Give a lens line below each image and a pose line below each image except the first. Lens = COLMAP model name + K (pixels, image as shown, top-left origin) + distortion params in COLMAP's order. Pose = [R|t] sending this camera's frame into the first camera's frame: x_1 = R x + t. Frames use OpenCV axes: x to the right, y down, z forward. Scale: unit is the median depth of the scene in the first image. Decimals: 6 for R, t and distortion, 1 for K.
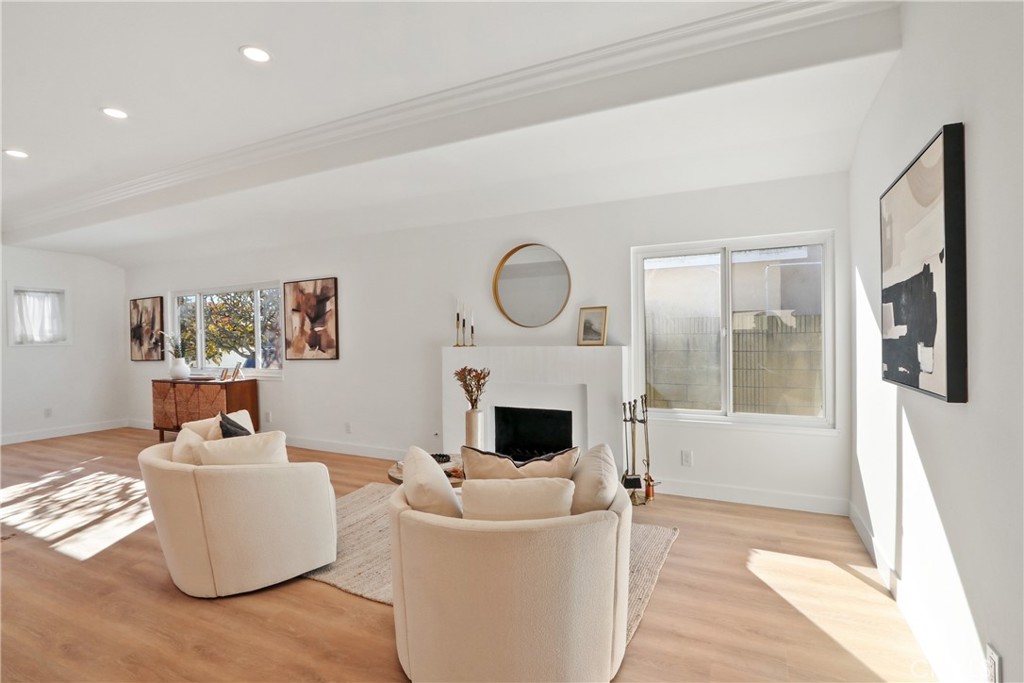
lens RADIAL K [[487.5, 0, 502.0], [0, 487.5, 340.1], [0, 0, 1]] dist [-0.004323, 0.000055]
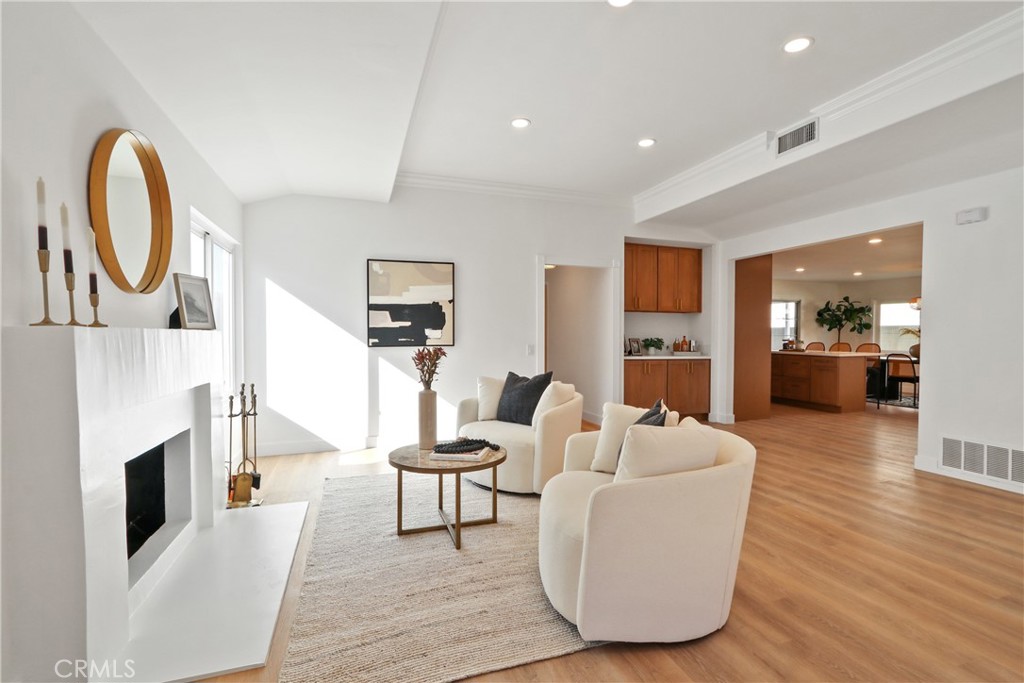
lens RADIAL K [[474.4, 0, 519.9], [0, 474.4, 341.1], [0, 0, 1]] dist [-0.019859, 0.002052]
pose [[-0.718886, 0.000400, 0.695128, -0.458071], [0.008608, 0.999928, 0.008327, 0.019482], [-0.695075, 0.011970, -0.718838, 0.834021]]
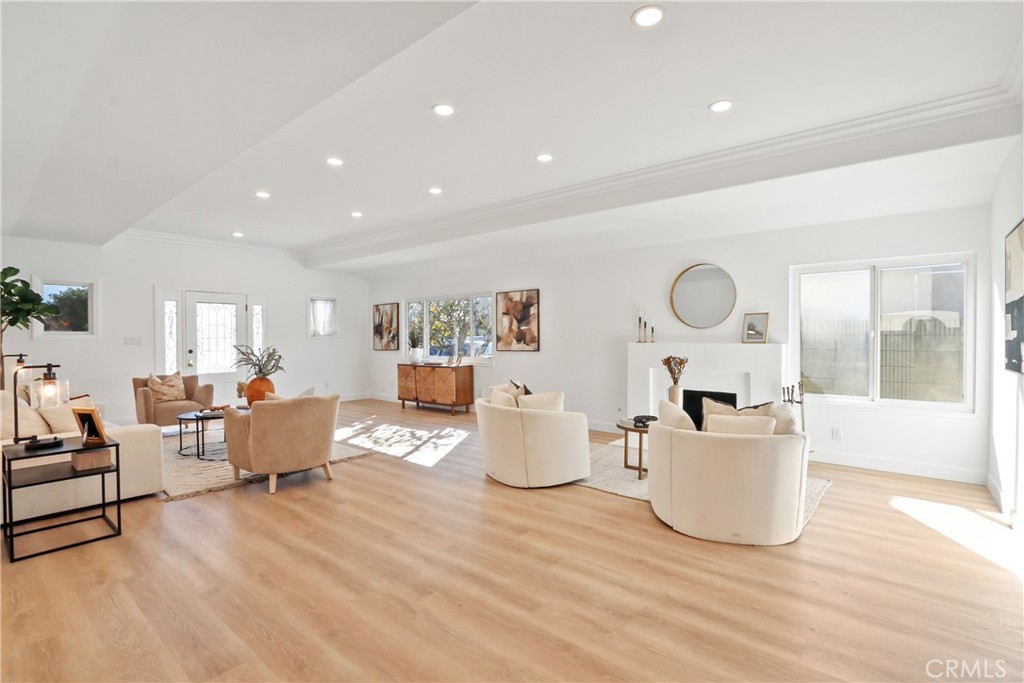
lens RADIAL K [[467.6, 0, 512.1], [0, 467.6, 339.4], [0, 0, 1]] dist [-0.016642, 0.004742]
pose [[0.973871, 0.013558, -0.226699, -0.117876], [-0.012954, 0.999907, 0.004154, 0.003636], [0.226734, -0.001109, 0.973956, -0.248093]]
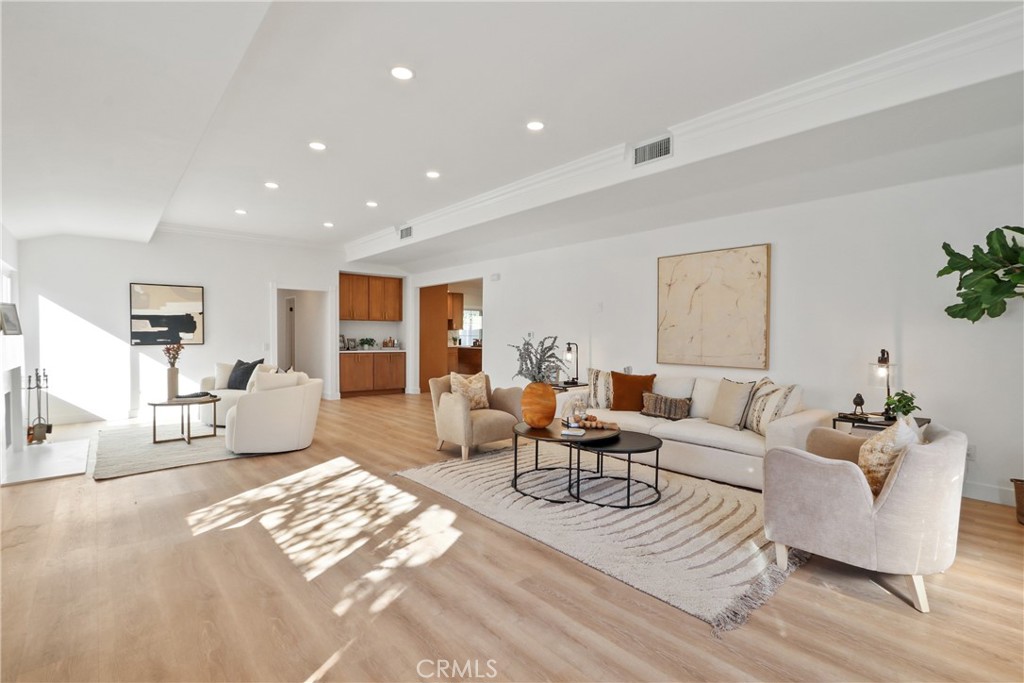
lens RADIAL K [[474.4, 0, 519.9], [0, 474.4, 341.1], [0, 0, 1]] dist [-0.019859, 0.002052]
pose [[-0.929269, 0.005341, 0.369366, -1.030841], [0.010908, 0.999856, 0.012986, 0.018822], [-0.369243, 0.016097, -0.929193, 1.154781]]
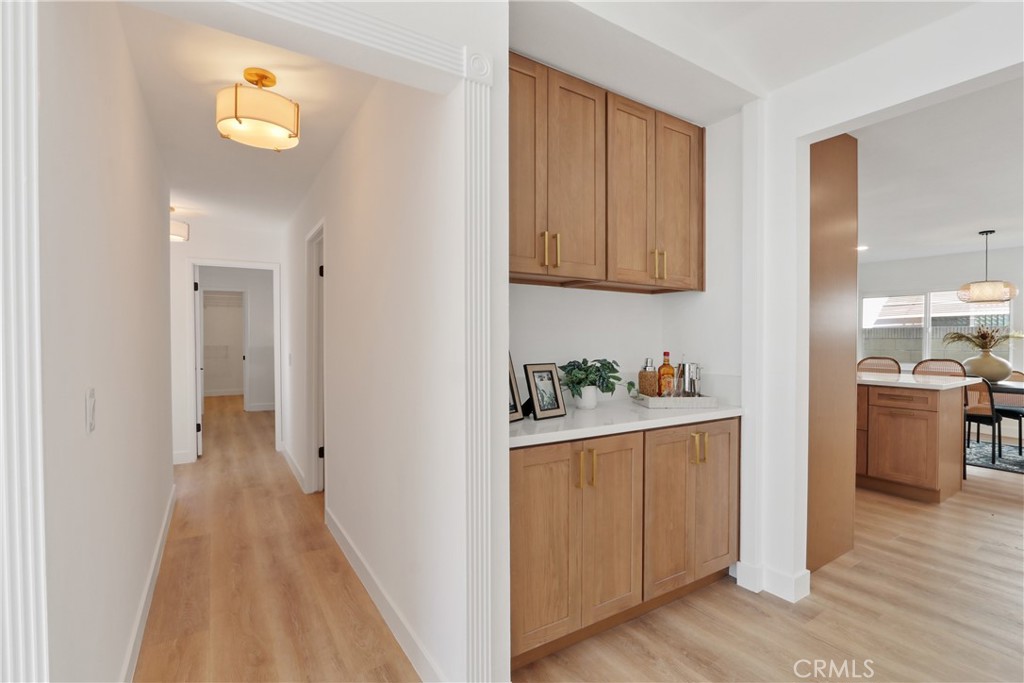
lens RADIAL K [[474.4, 0, 519.9], [0, 474.4, 341.1], [0, 0, 1]] dist [-0.019859, 0.002052]
pose [[-0.860392, 0.009605, 0.509542, -0.035856], [0.012301, 0.999922, 0.001923, 0.006779], [-0.509484, 0.007923, -0.860444, 0.145683]]
